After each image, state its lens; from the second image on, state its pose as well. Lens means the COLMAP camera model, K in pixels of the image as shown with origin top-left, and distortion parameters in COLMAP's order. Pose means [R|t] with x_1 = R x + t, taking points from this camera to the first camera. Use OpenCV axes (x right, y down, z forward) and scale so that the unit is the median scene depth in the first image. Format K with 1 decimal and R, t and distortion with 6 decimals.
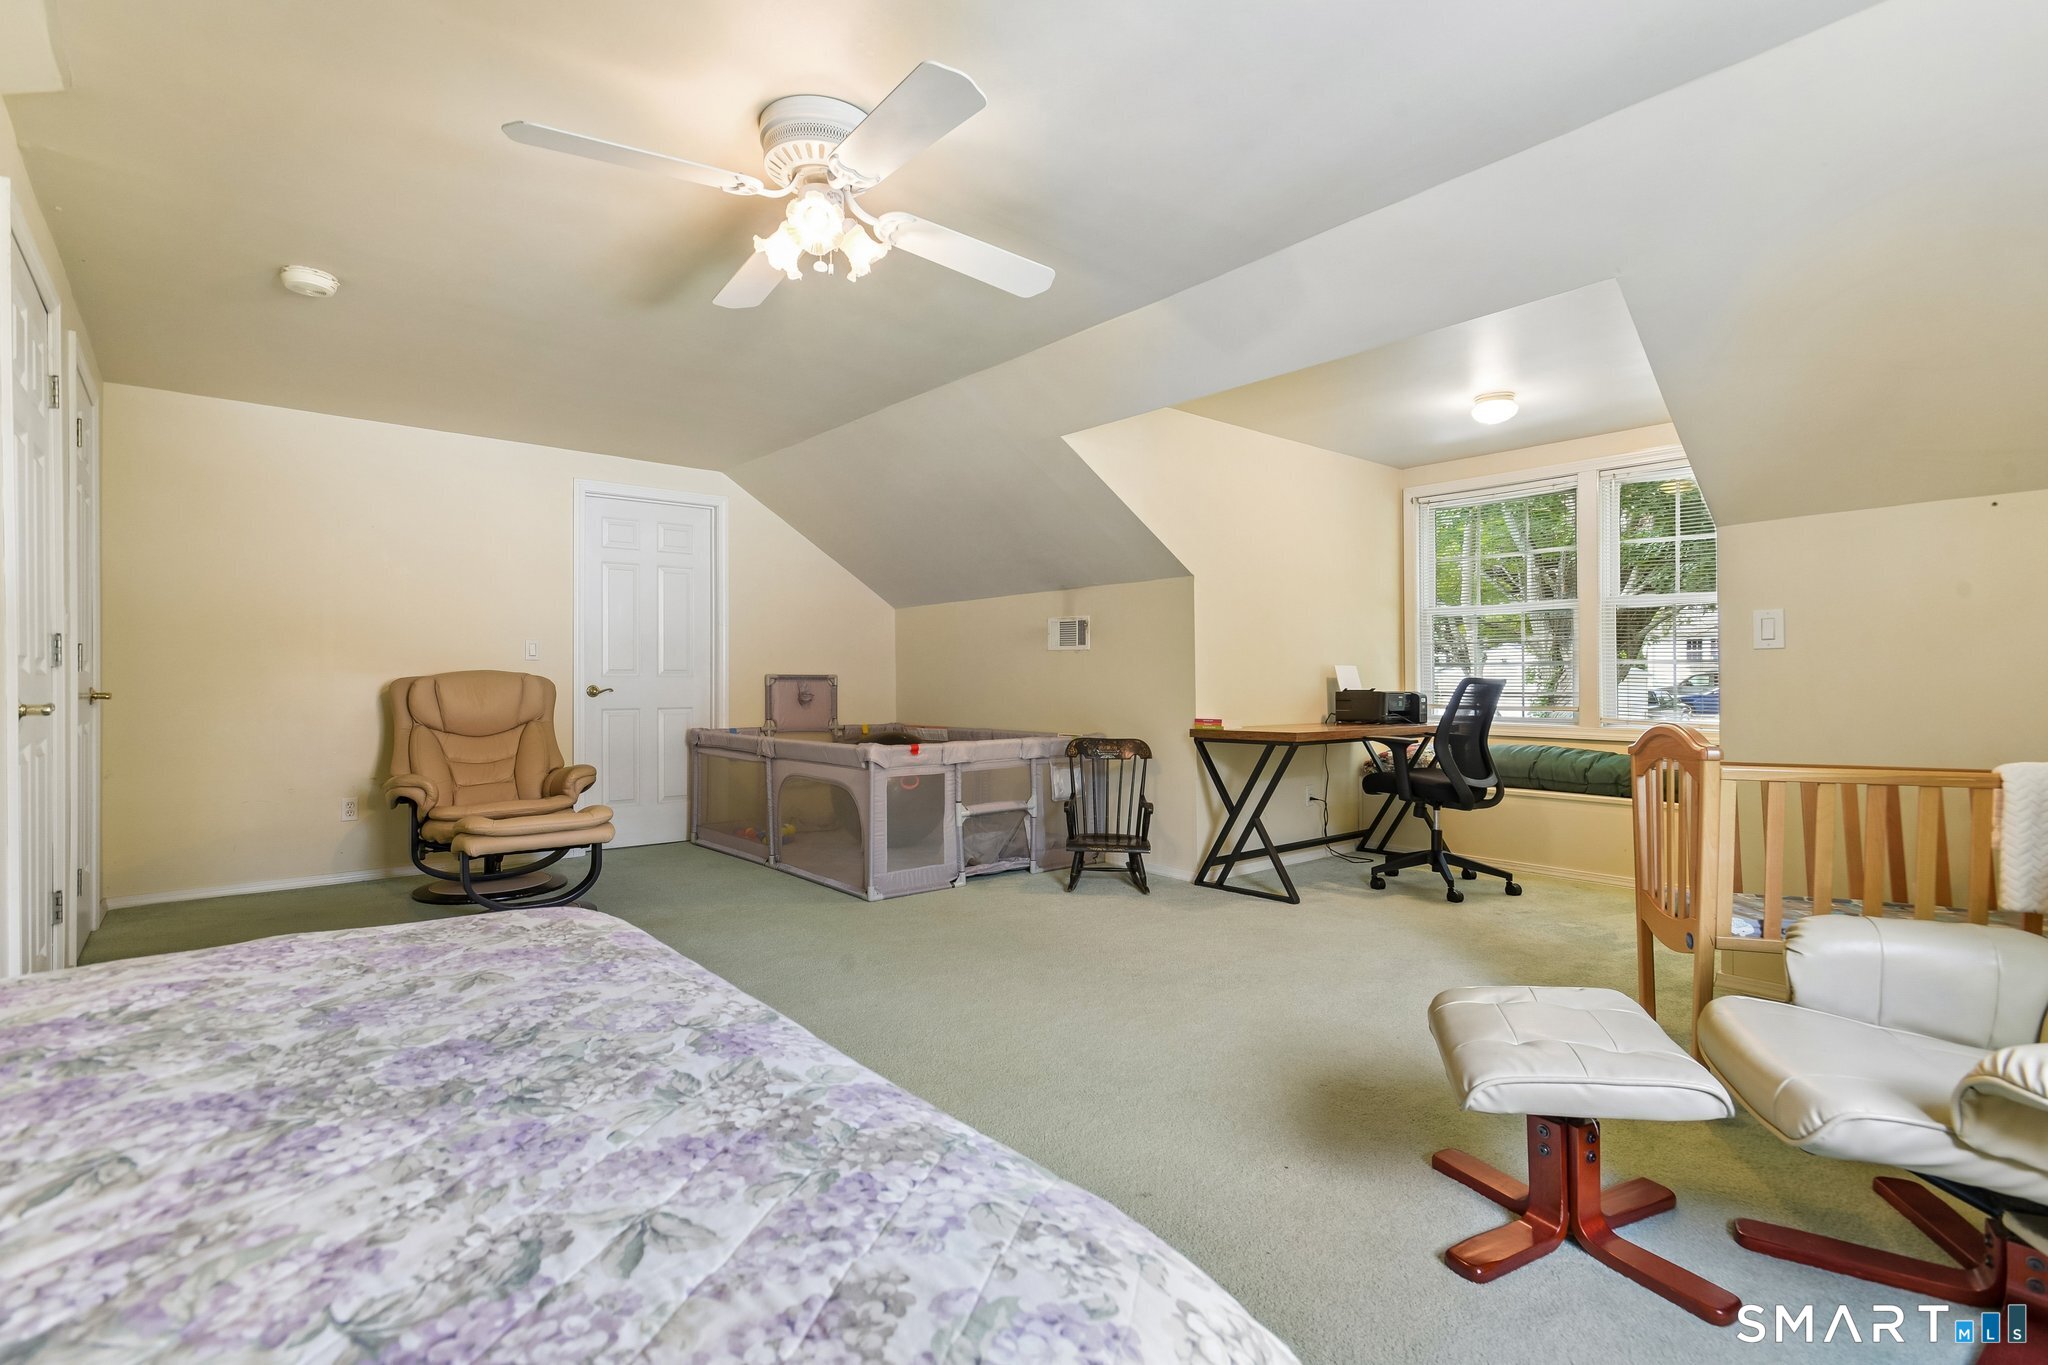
lens RADIAL K [[980.9, 0, 1024.6], [0, 980.9, 677.8], [0, 0, 1]] dist [0.004440, 0.008149]
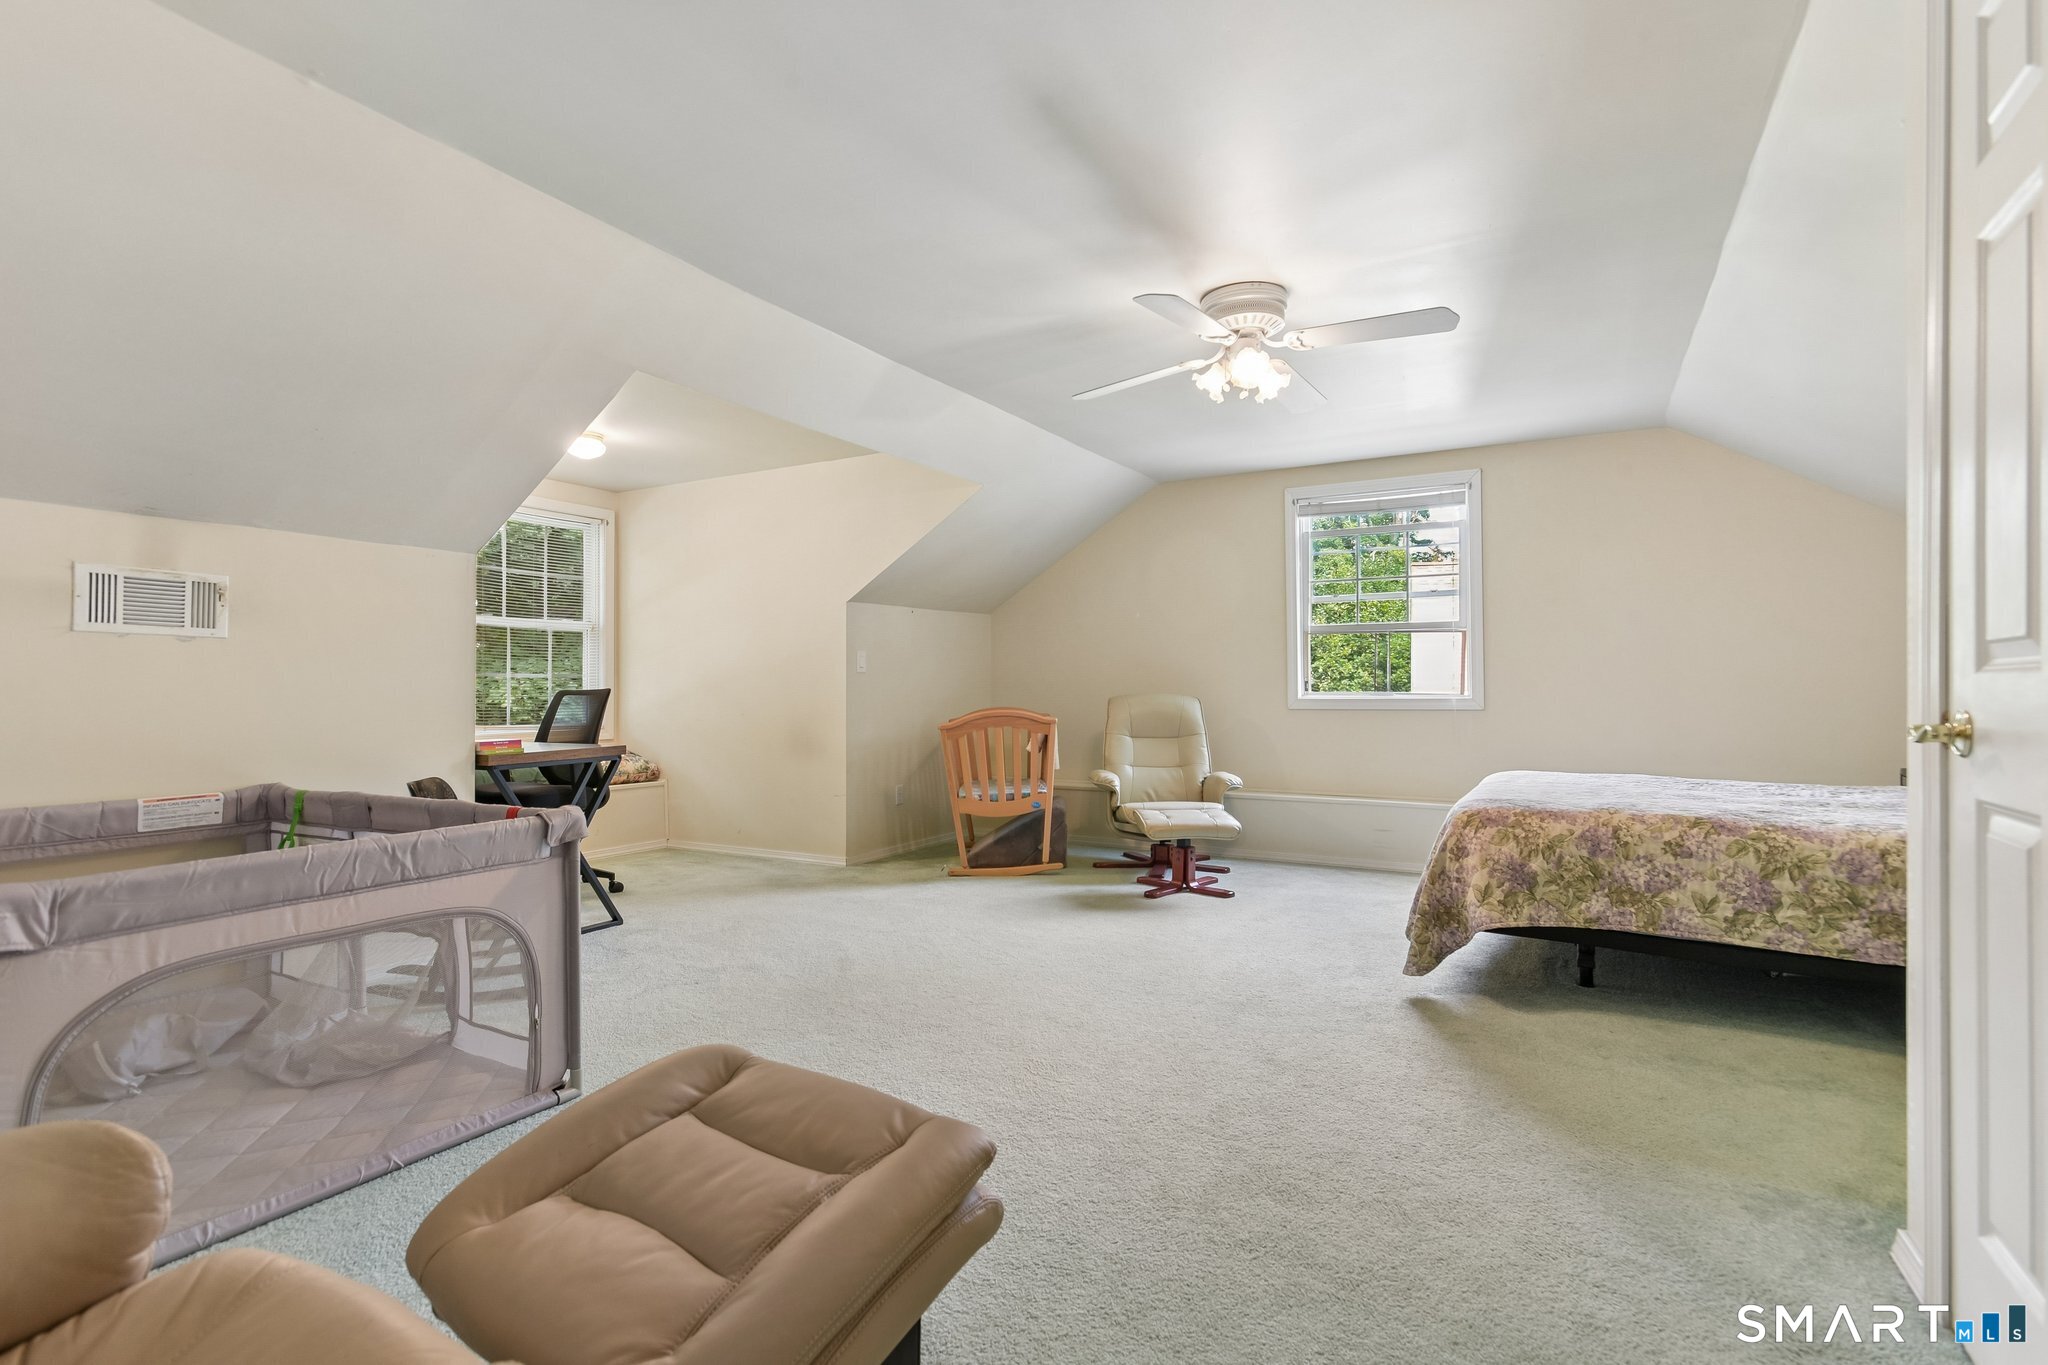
lens RADIAL K [[980.9, 0, 1021.3], [0, 980.9, 686.5], [0, 0, 1]] dist [0.004440, 0.008149]
pose [[-0.342760, 0.003140, 0.939418, -0.675921], [0.000624, 0.999995, -0.003114, 0.001016], [-0.939423, -0.000481, -0.342760, 0.848227]]
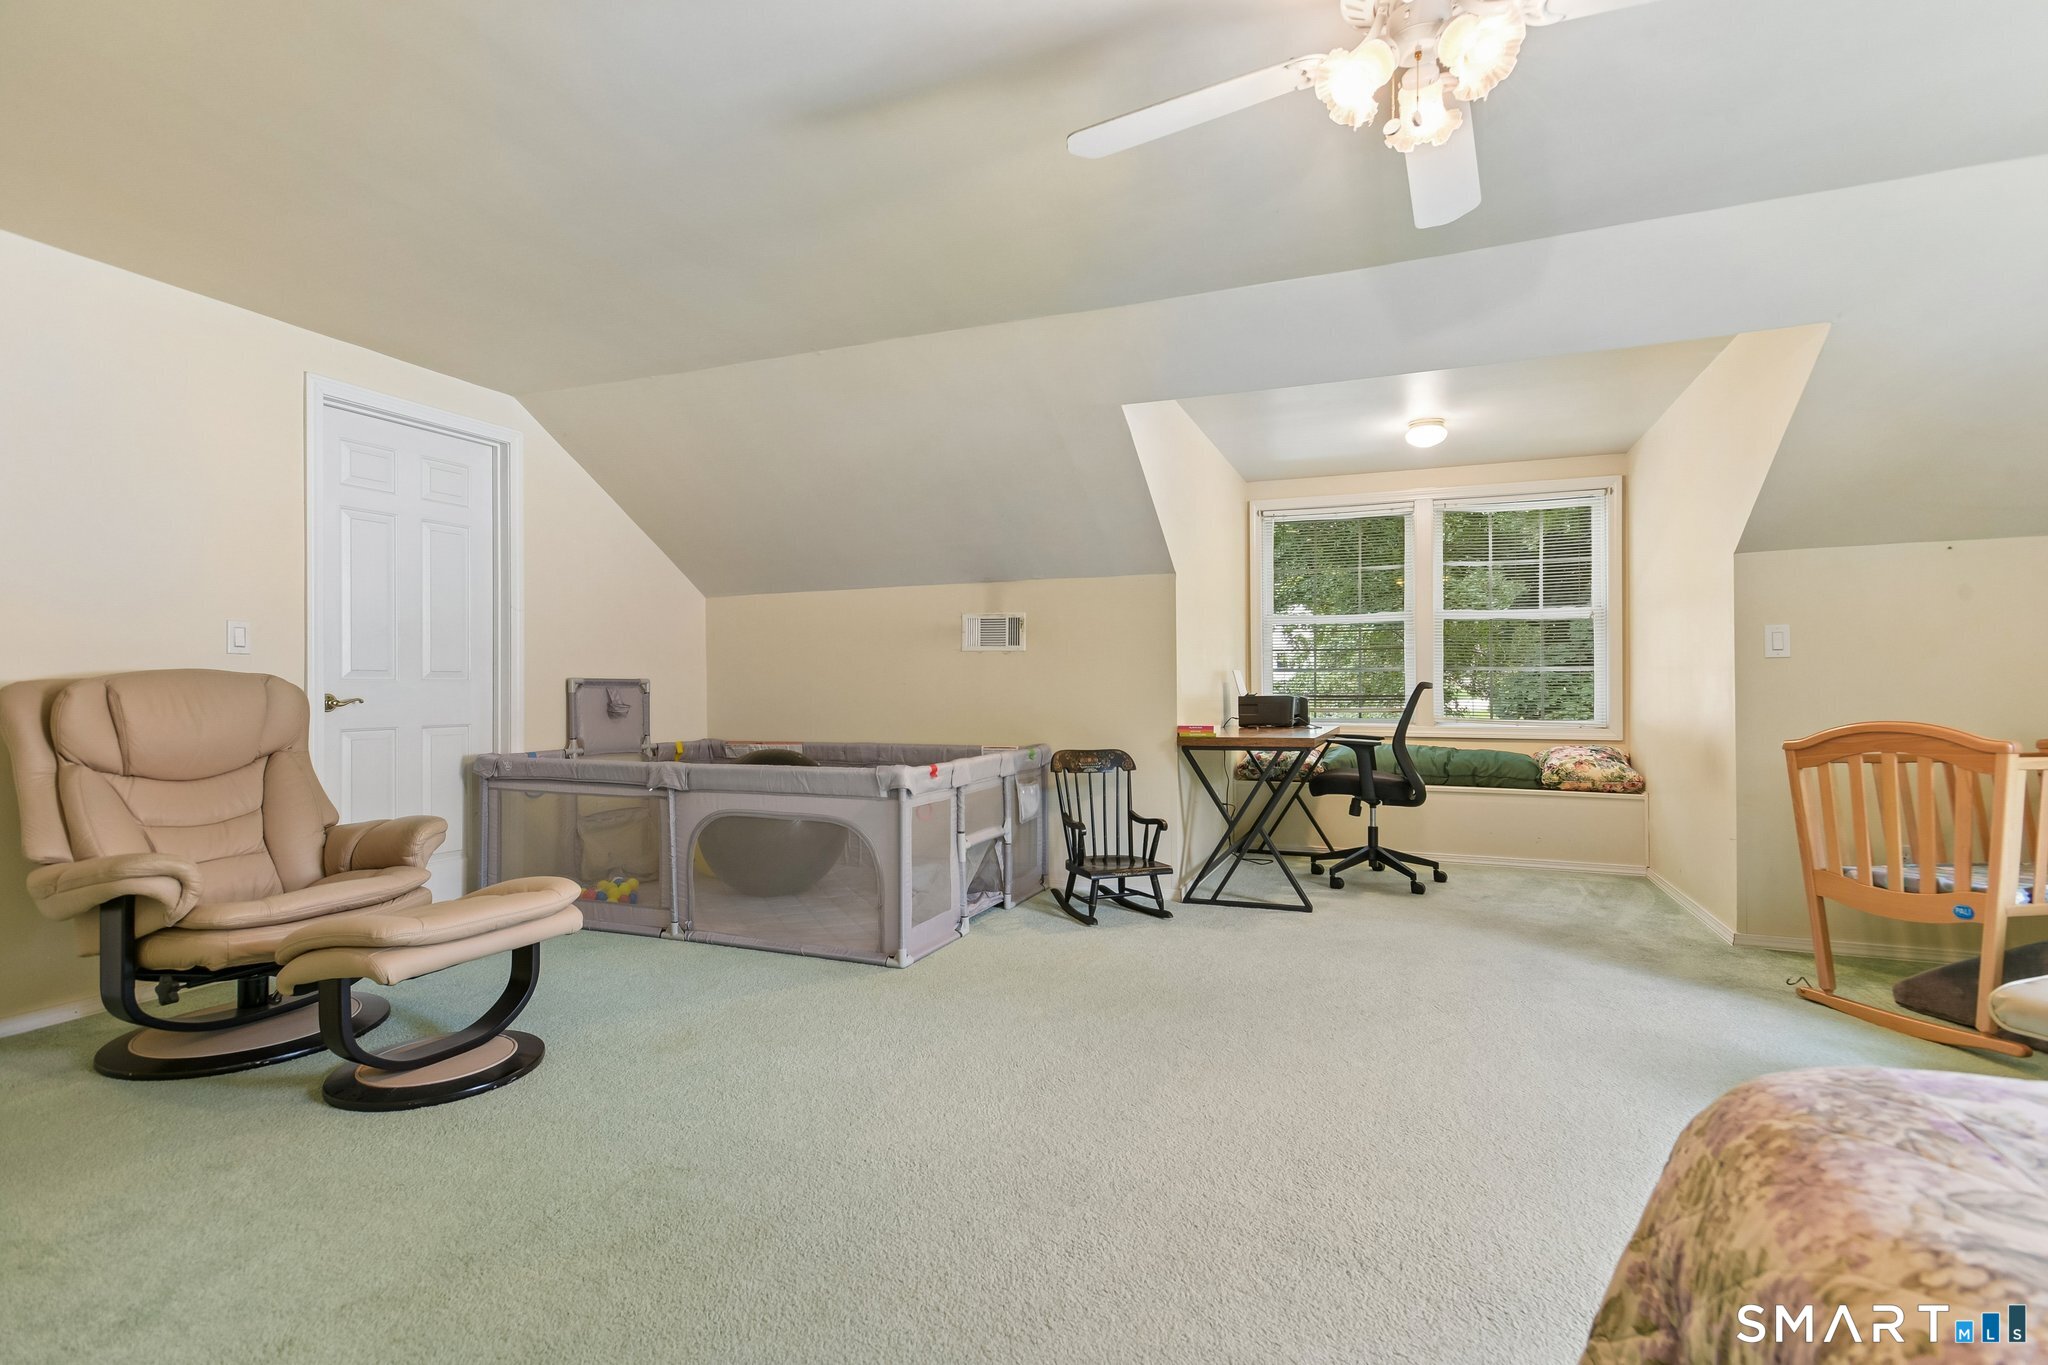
lens RADIAL K [[980.9, 0, 1028.5], [0, 980.9, 676.0], [0, 0, 1]] dist [0.004440, 0.008149]
pose [[0.883441, 0.003550, 0.468529, -0.385563], [0.000517, 0.999963, -0.008550, 0.001871], [-0.468542, 0.007796, 0.883407, 0.231699]]
